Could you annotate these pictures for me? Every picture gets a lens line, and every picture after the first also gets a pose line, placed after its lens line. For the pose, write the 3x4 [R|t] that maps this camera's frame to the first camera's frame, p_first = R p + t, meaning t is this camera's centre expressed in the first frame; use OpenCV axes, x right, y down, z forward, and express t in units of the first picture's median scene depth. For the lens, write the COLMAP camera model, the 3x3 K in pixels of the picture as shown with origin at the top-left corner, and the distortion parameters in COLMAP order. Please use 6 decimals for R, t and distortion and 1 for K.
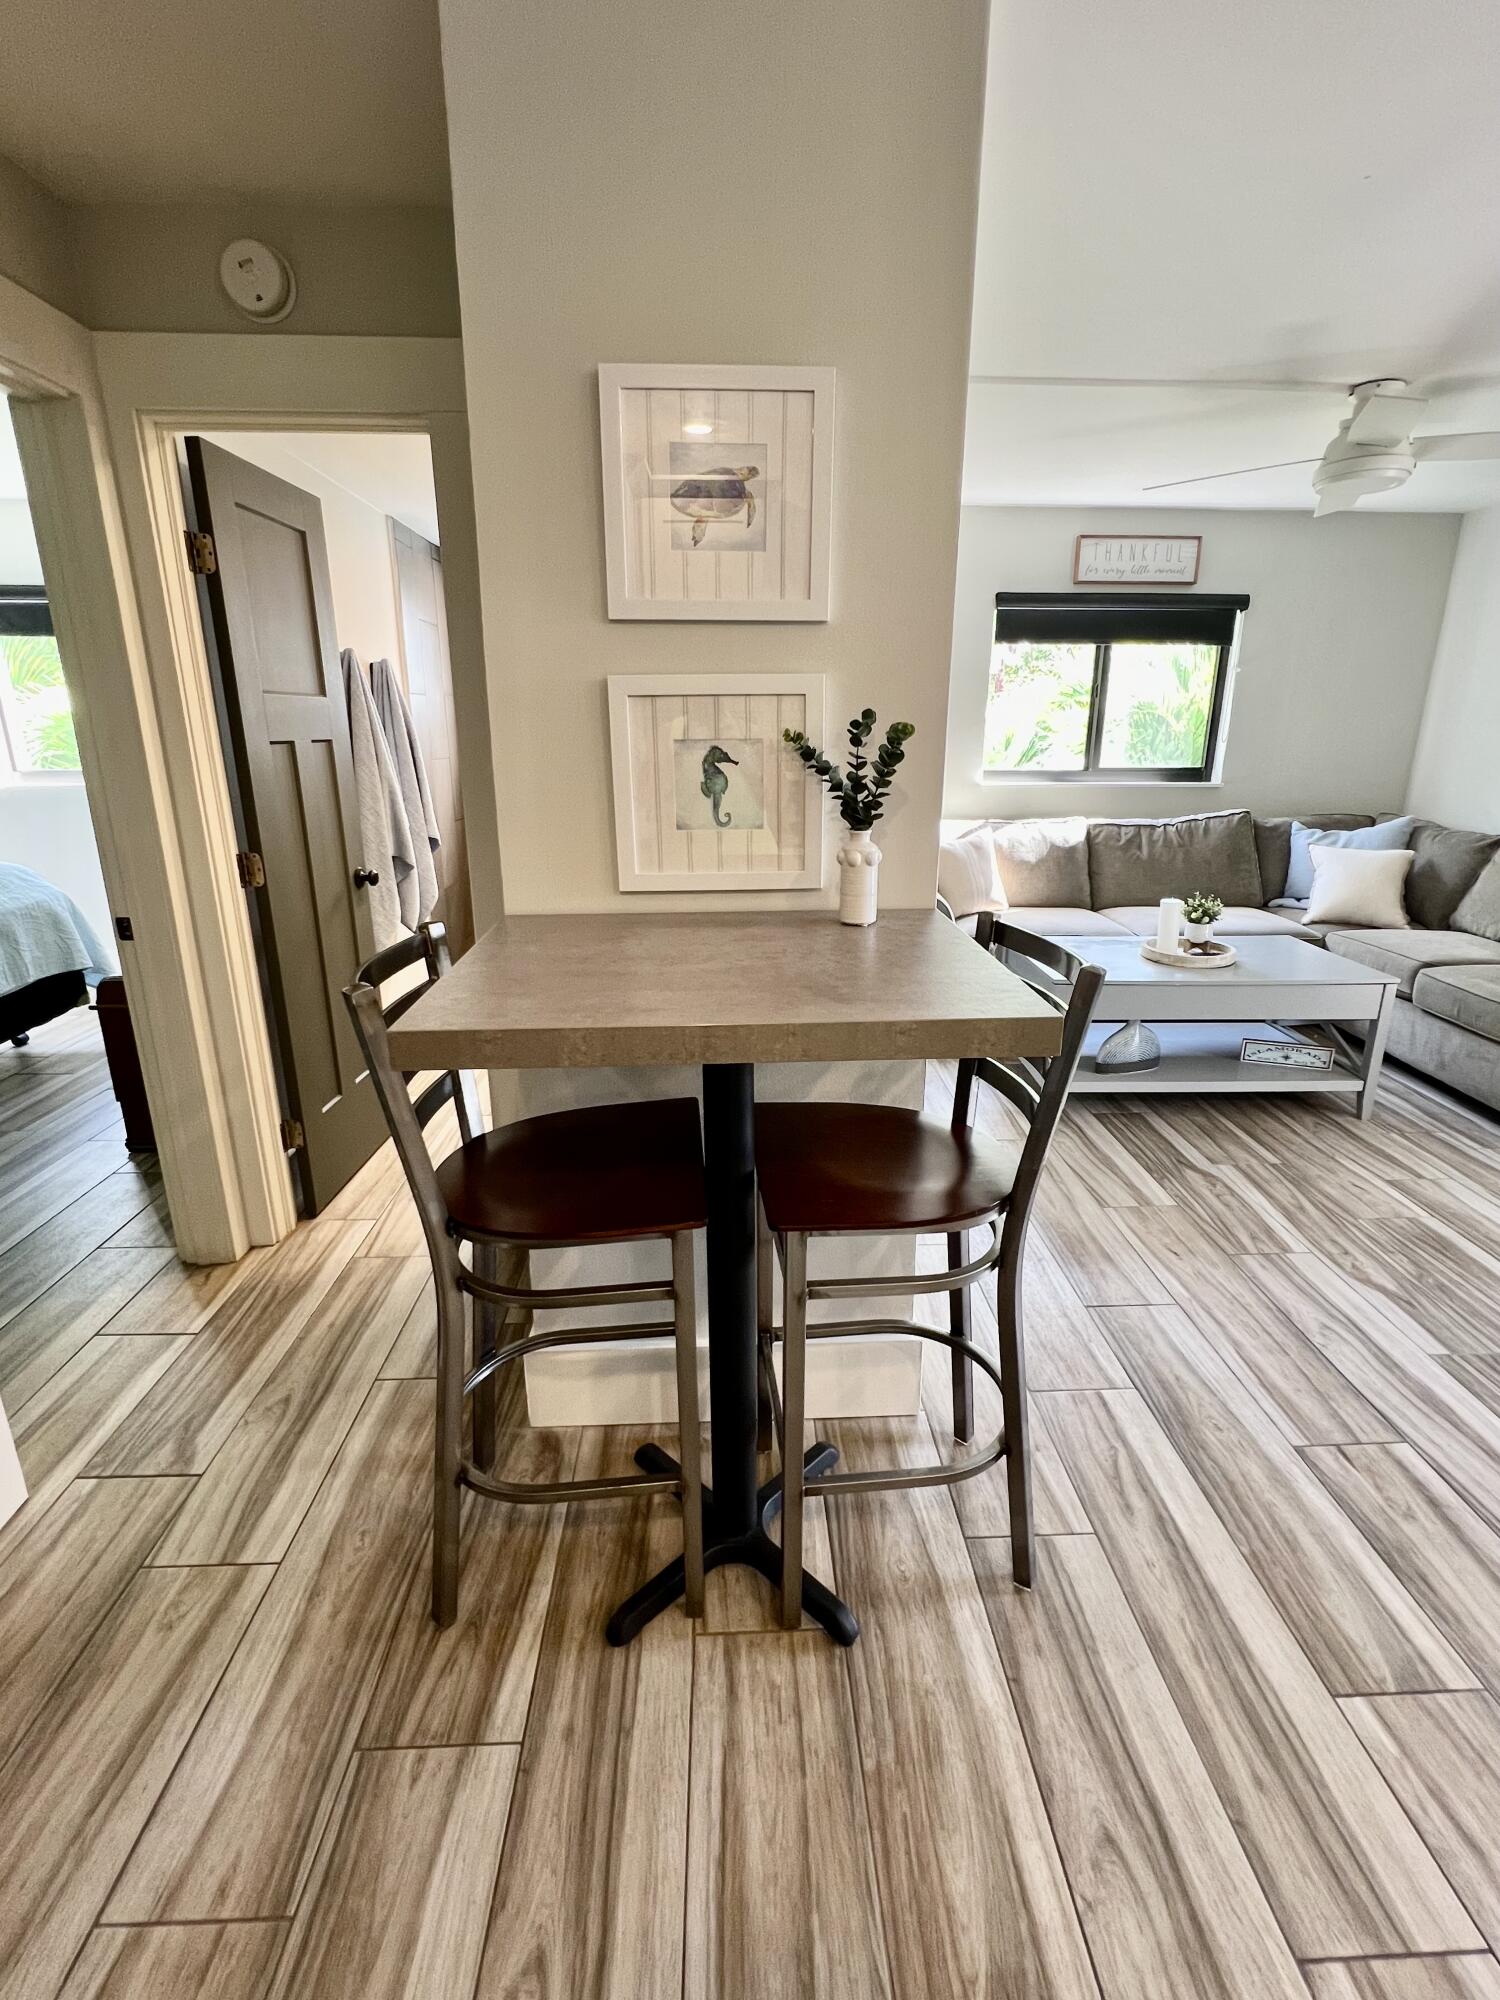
lens RADIAL K [[906.0, 0, 753.4], [0, 906.0, 992.1], [0, 0, 1]] dist [-0.003517, 0.000153]
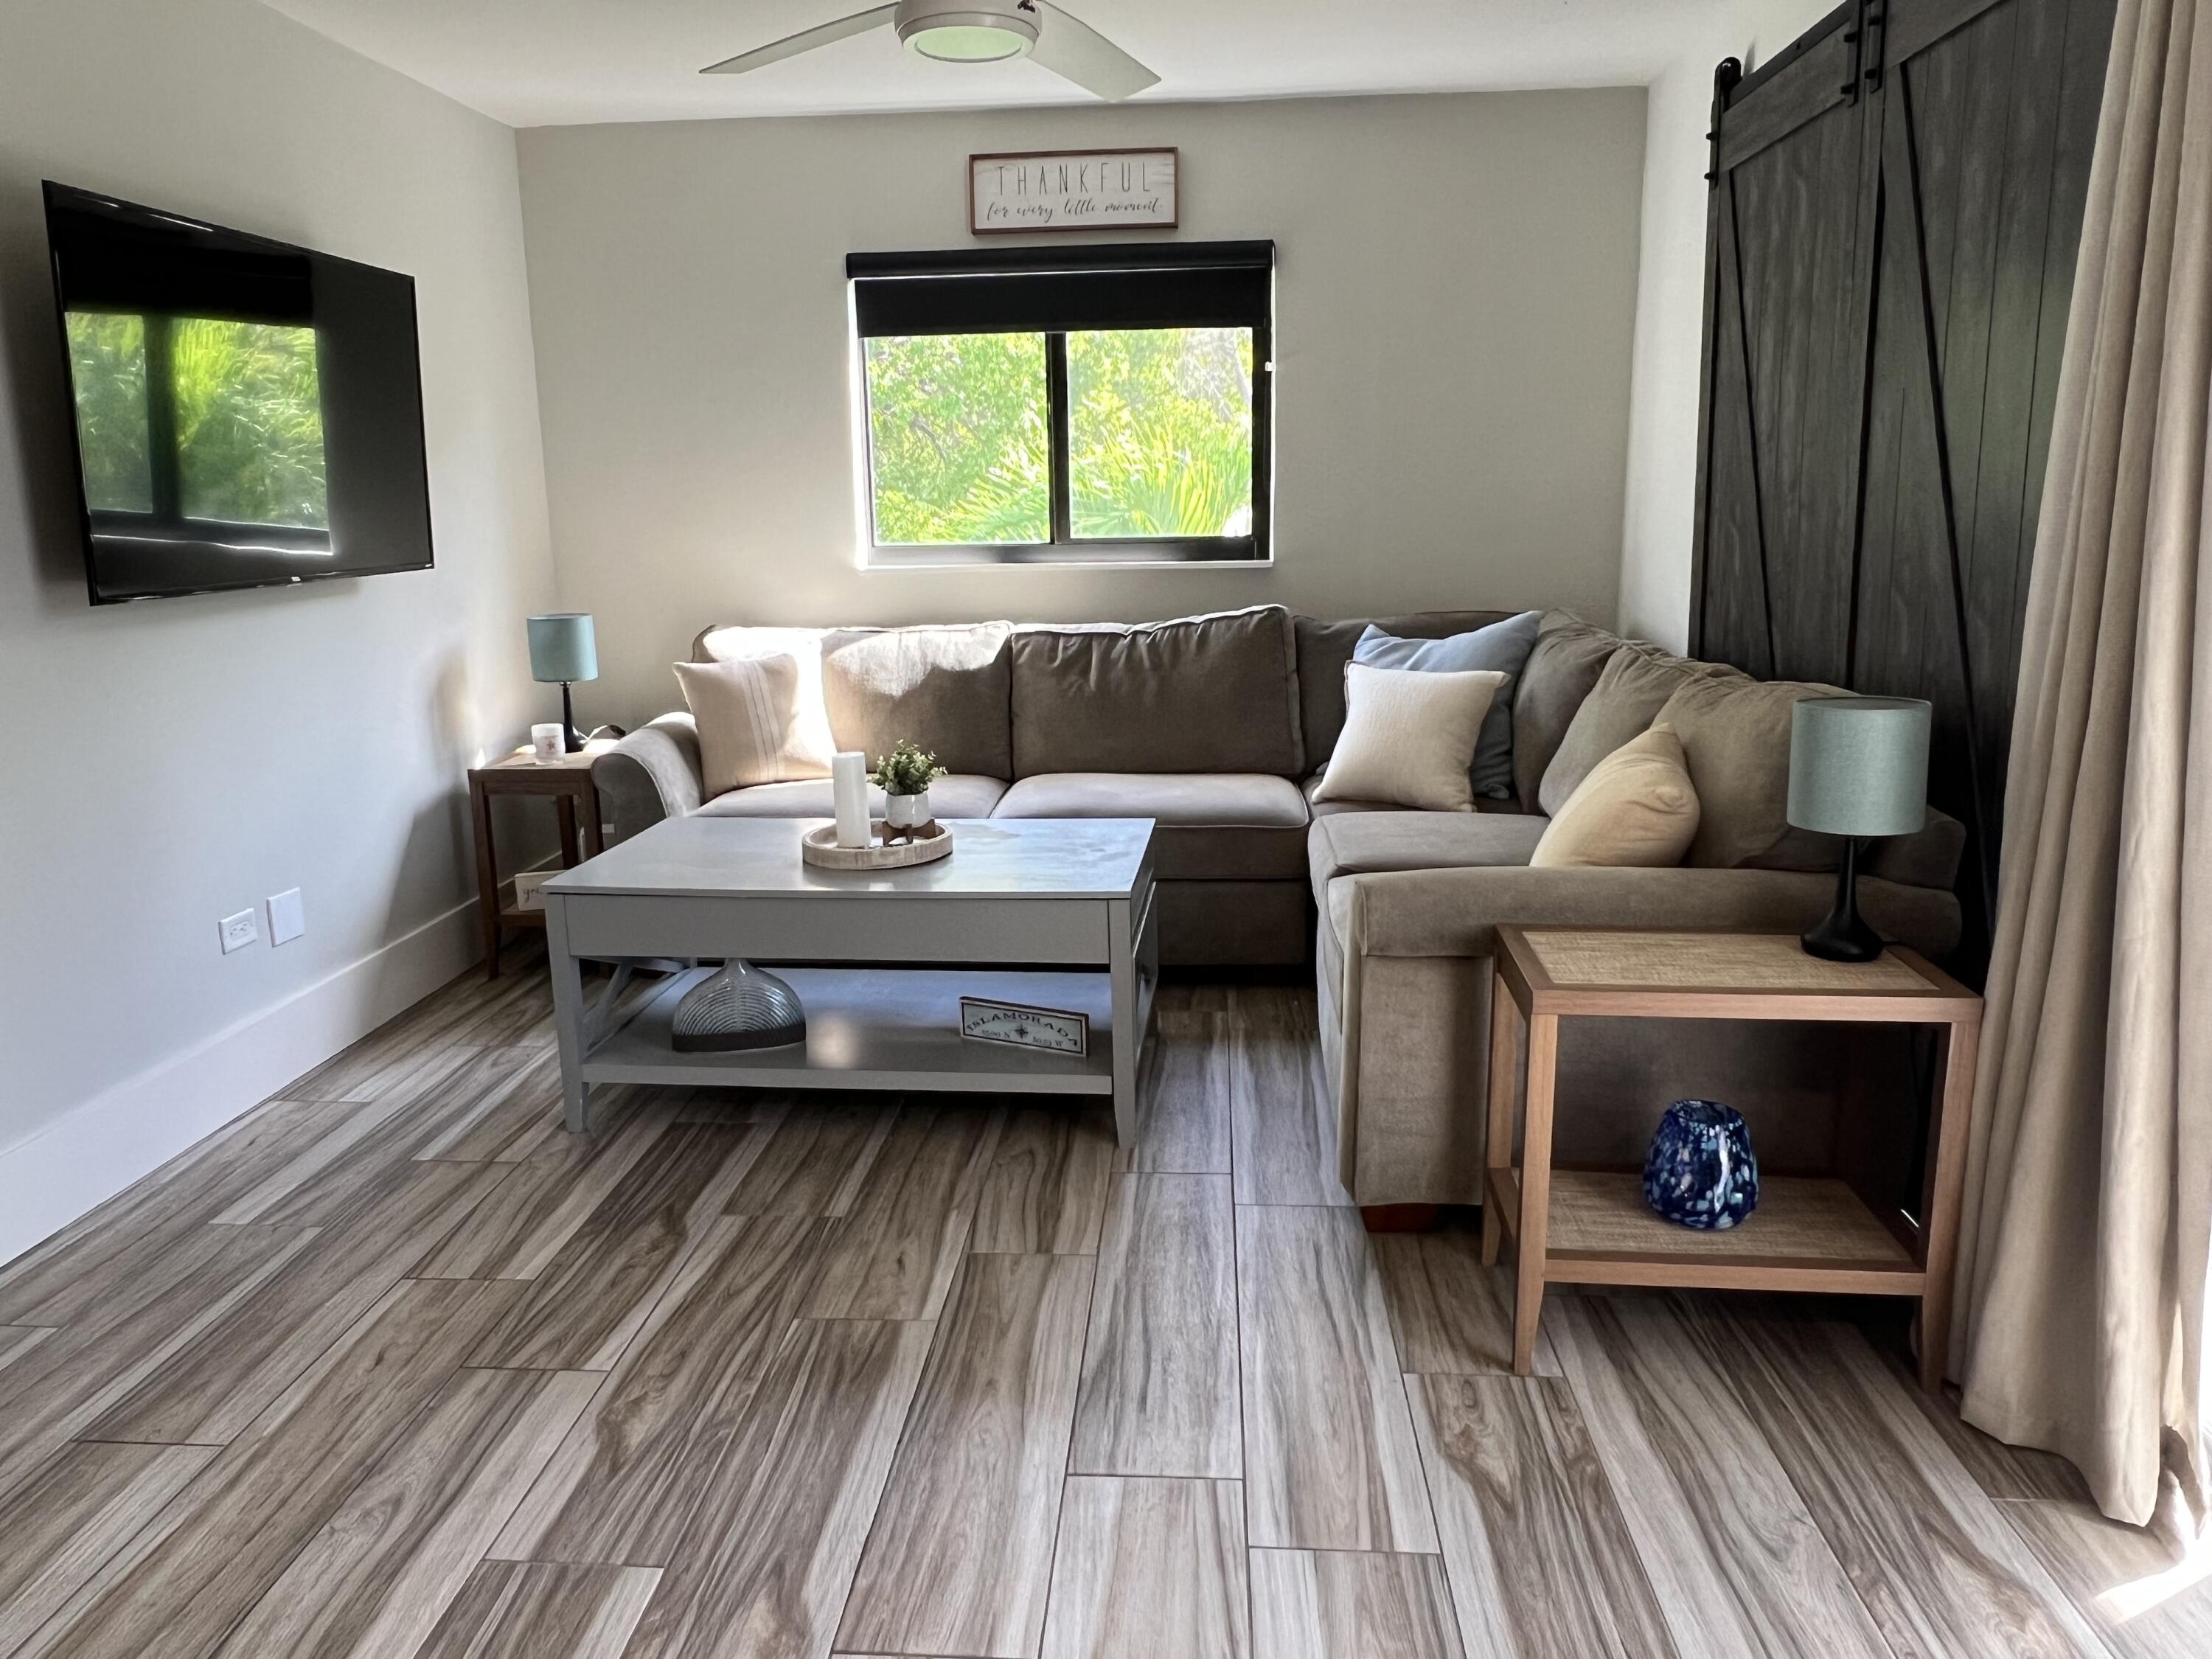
lens RADIAL K [[1503.6, 0, 1092.3], [0, 1503.6, 839.2], [0, 0, 1]] dist [-0.005489, 0.000398]
pose [[0.993251, 0.007073, -0.115769, 0.599101], [-0.014403, 0.997935, -0.062596, 0.008454], [0.115087, 0.063841, 0.991302, 0.056590]]
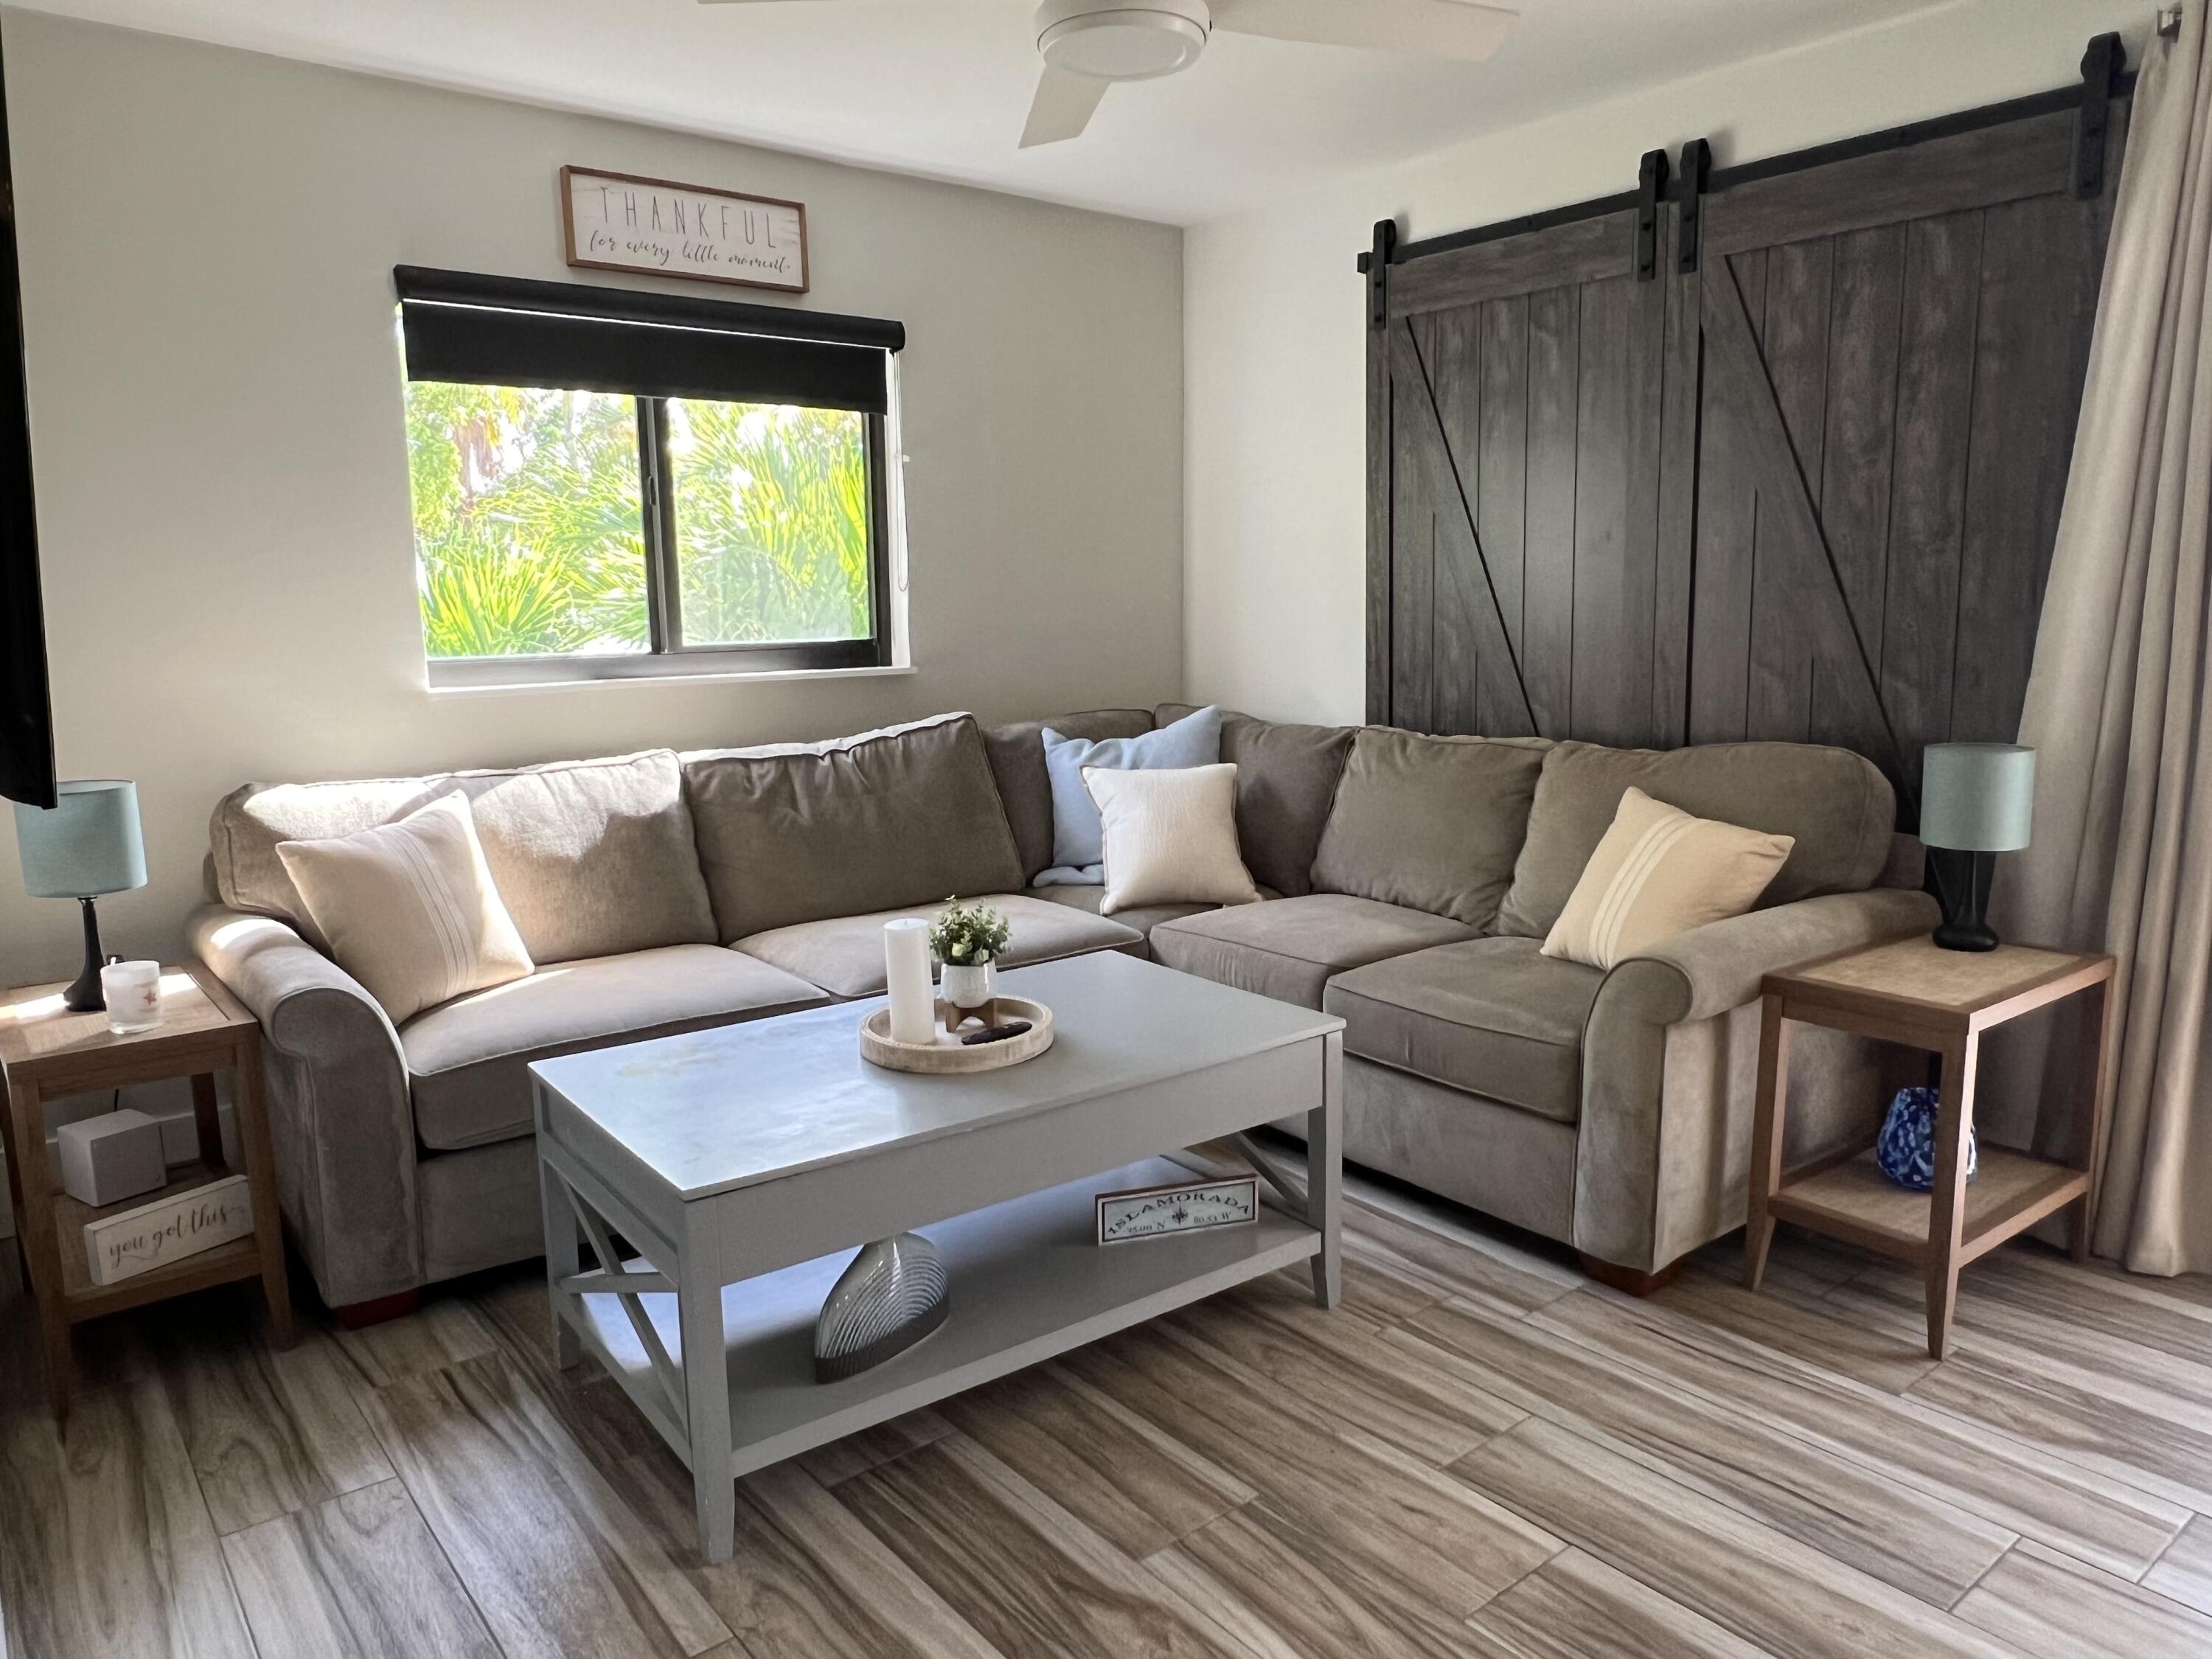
lens RADIAL K [[1503.6, 0, 1092.3], [0, 1503.6, 839.2], [0, 0, 1]] dist [-0.005489, 0.000398]
pose [[0.805723, -0.109762, 0.582033, 0.094635], [0.184452, 0.980312, -0.070472, -0.059844], [-0.562839, 0.164138, 0.810106, 0.289264]]
